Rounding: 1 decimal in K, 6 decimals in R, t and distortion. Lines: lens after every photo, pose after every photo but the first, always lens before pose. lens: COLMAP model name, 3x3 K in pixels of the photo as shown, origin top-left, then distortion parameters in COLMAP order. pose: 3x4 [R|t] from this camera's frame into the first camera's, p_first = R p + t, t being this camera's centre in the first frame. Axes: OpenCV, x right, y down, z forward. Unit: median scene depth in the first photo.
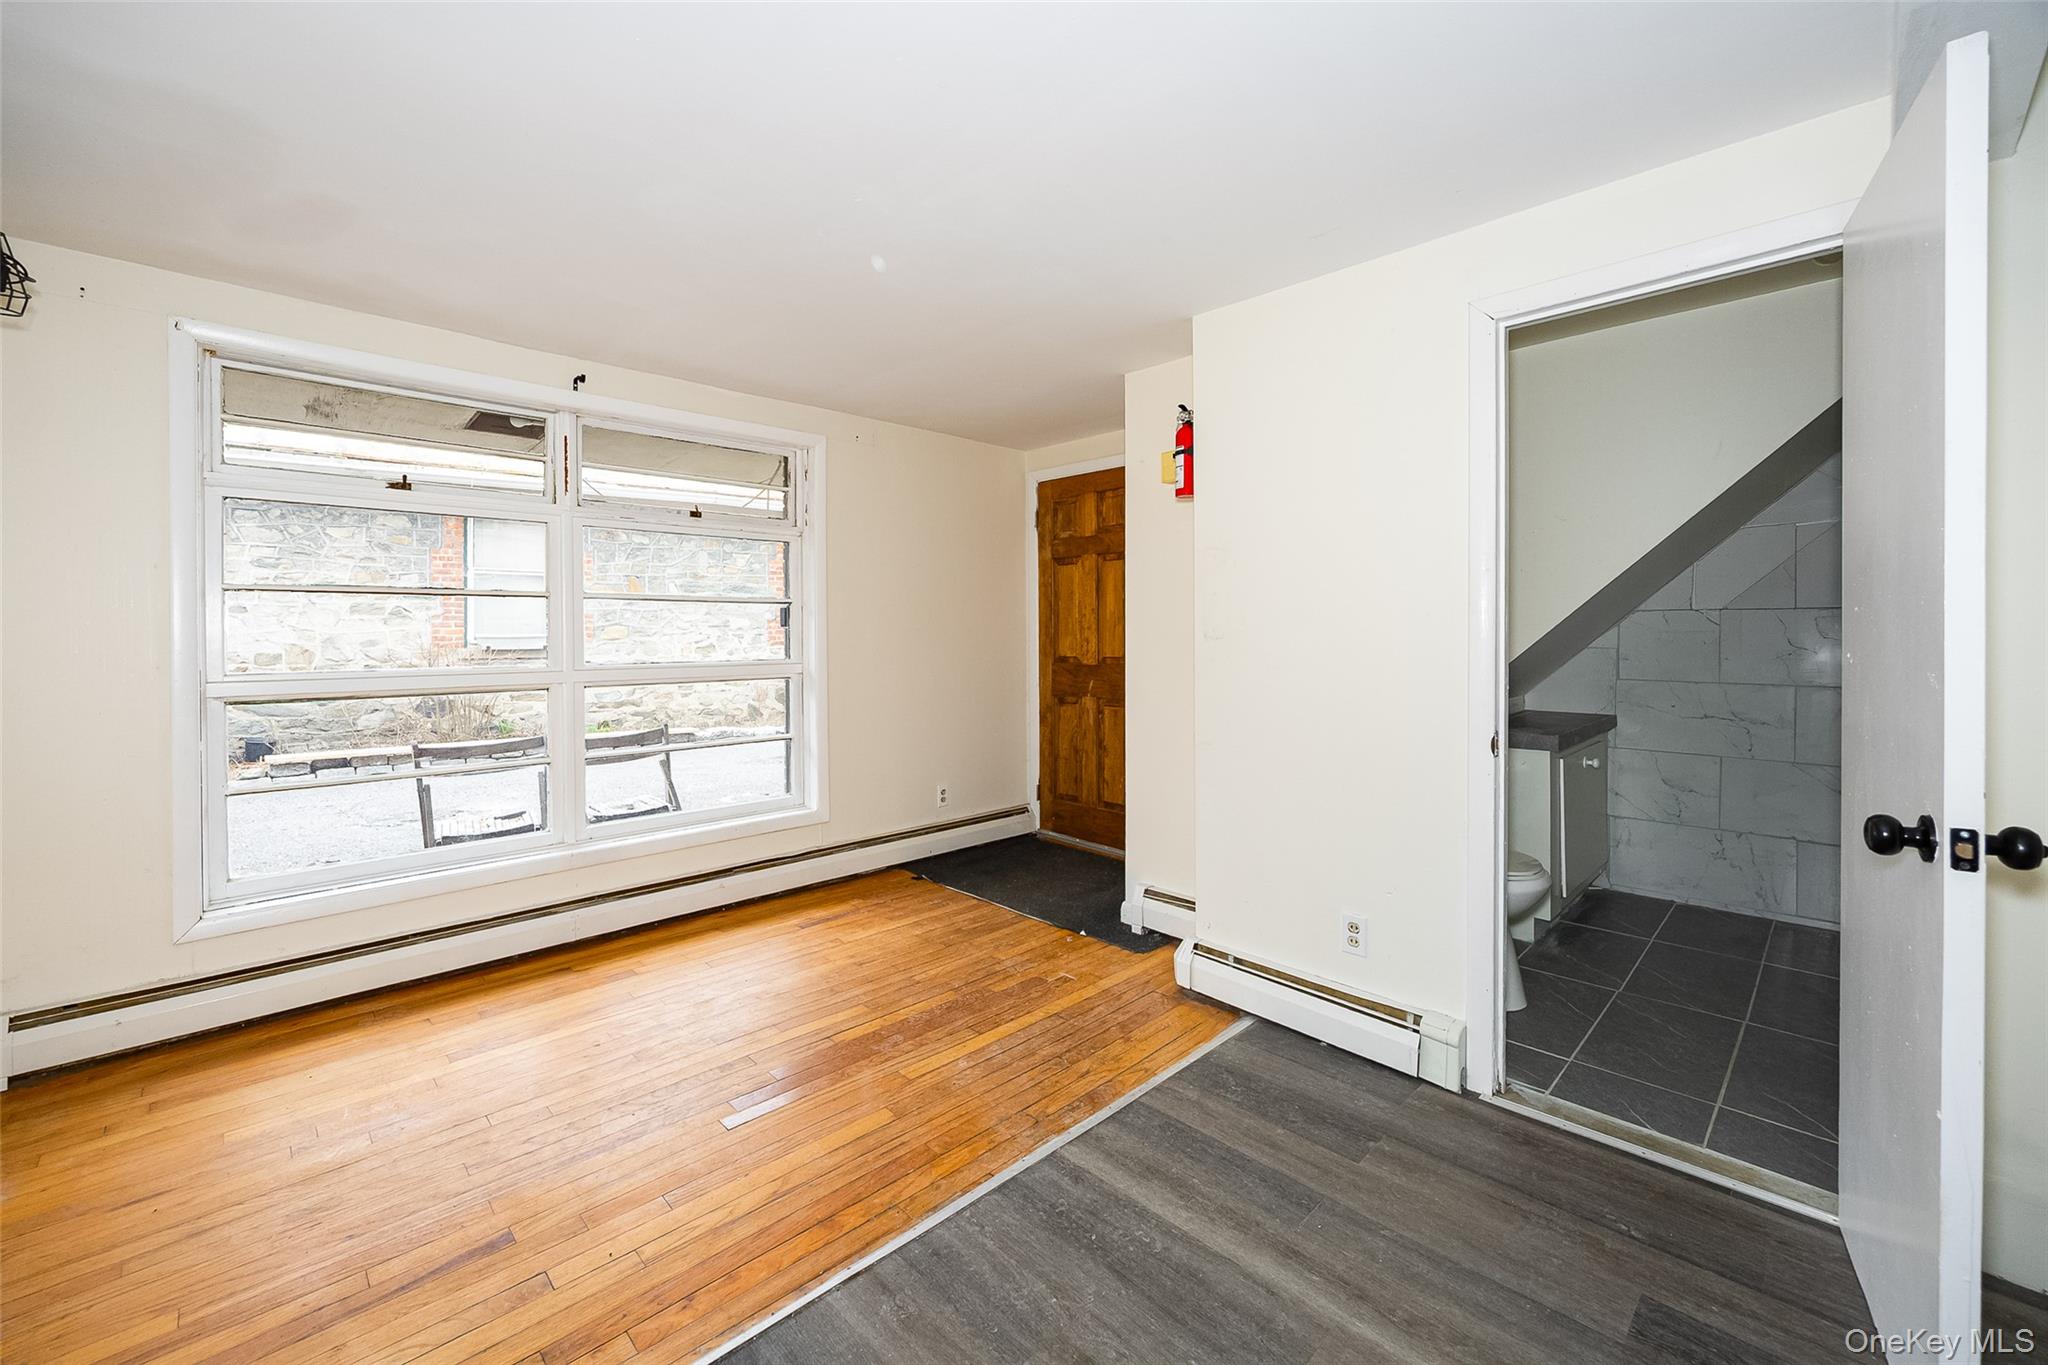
lens RADIAL K [[817.8, 0, 1017.6], [0, 817.8, 640.2], [0, 0, 1]] dist [-0.000005, 0.000000]
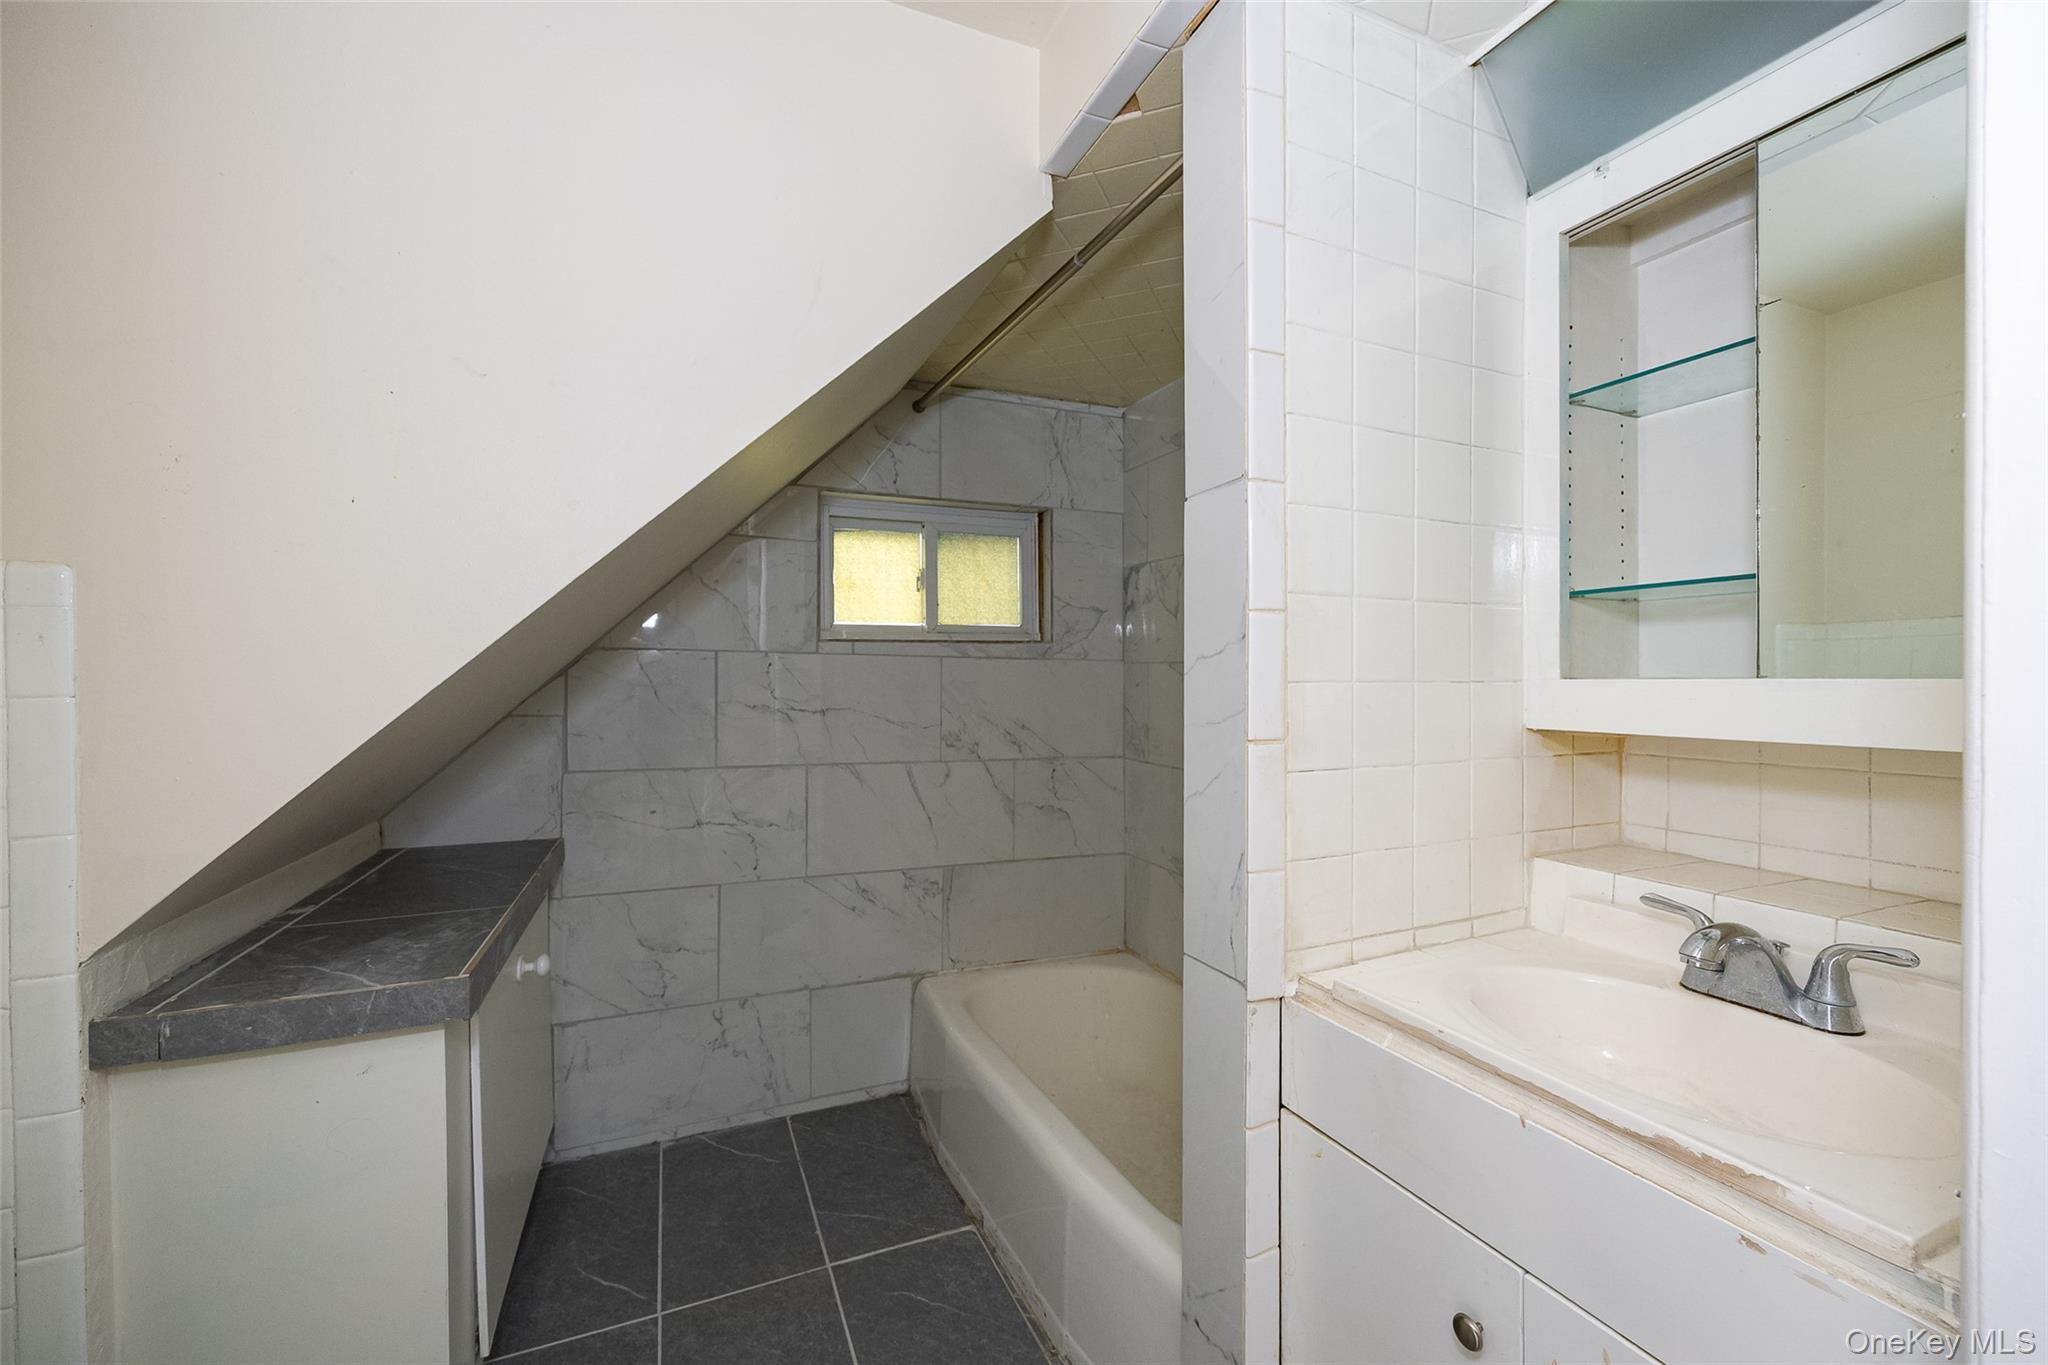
lens RADIAL K [[817.8, 0, 1022.2], [0, 817.8, 686.7], [0, 0, 1]] dist [-0.000005, 0.000000]
pose [[0.350528, -0.002927, 0.936548, 0.355167], [0.007523, 0.999972, 0.000310, -0.008891], [-0.936522, 0.006937, 0.350540, 0.564153]]
